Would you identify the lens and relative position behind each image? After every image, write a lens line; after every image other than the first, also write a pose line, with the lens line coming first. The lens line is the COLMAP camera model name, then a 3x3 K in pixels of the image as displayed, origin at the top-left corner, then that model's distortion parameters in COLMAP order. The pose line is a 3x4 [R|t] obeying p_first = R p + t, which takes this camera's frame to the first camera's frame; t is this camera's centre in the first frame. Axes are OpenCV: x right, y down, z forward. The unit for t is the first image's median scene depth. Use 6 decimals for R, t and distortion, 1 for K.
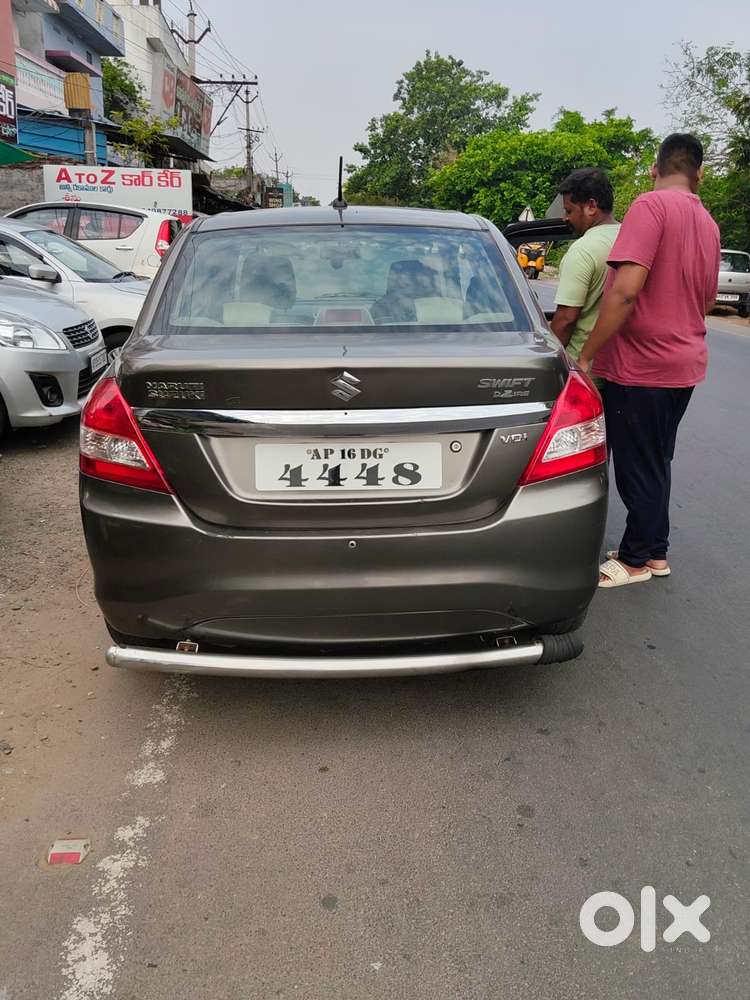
lens RADIAL K [[834.1, 0, 375.0], [0, 834.1, 500.0], [0, 0, 1]] dist [0.105263, -0.200068]
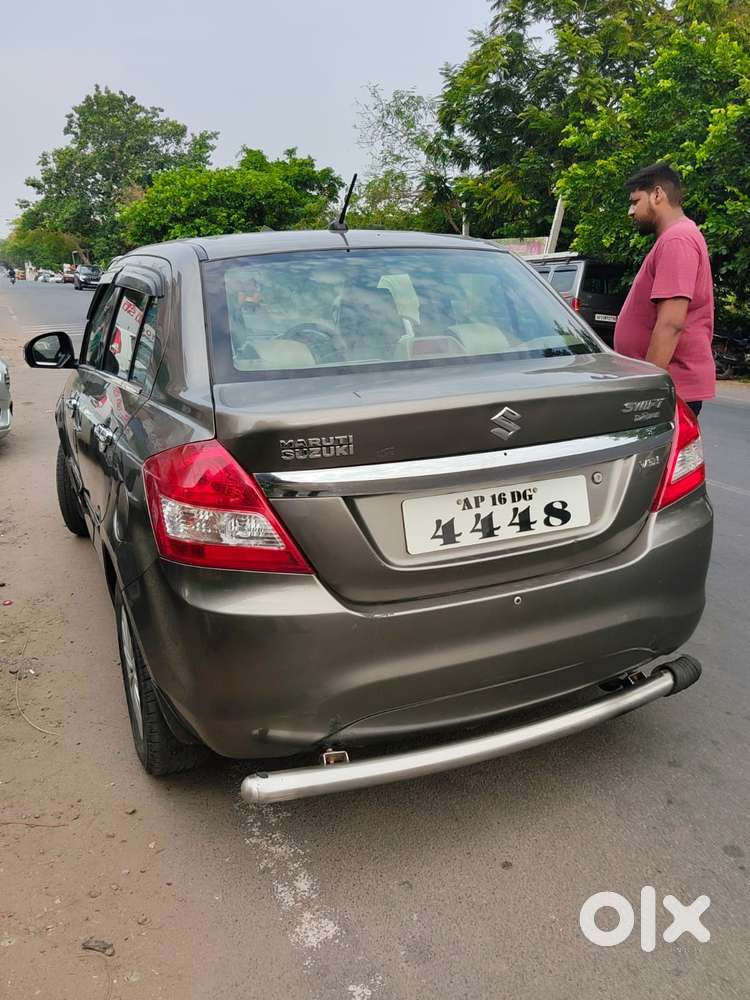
lens RADIAL K [[834.1, 0, 375.0], [0, 834.1, 500.0], [0, 0, 1]] dist [0.105263, -0.200068]
pose [[0.932209, -0.118654, 0.341918, -0.352755], [0.131960, 0.991129, -0.015831, -0.044682], [-0.337006, 0.059878, 0.939596, 0.166192]]
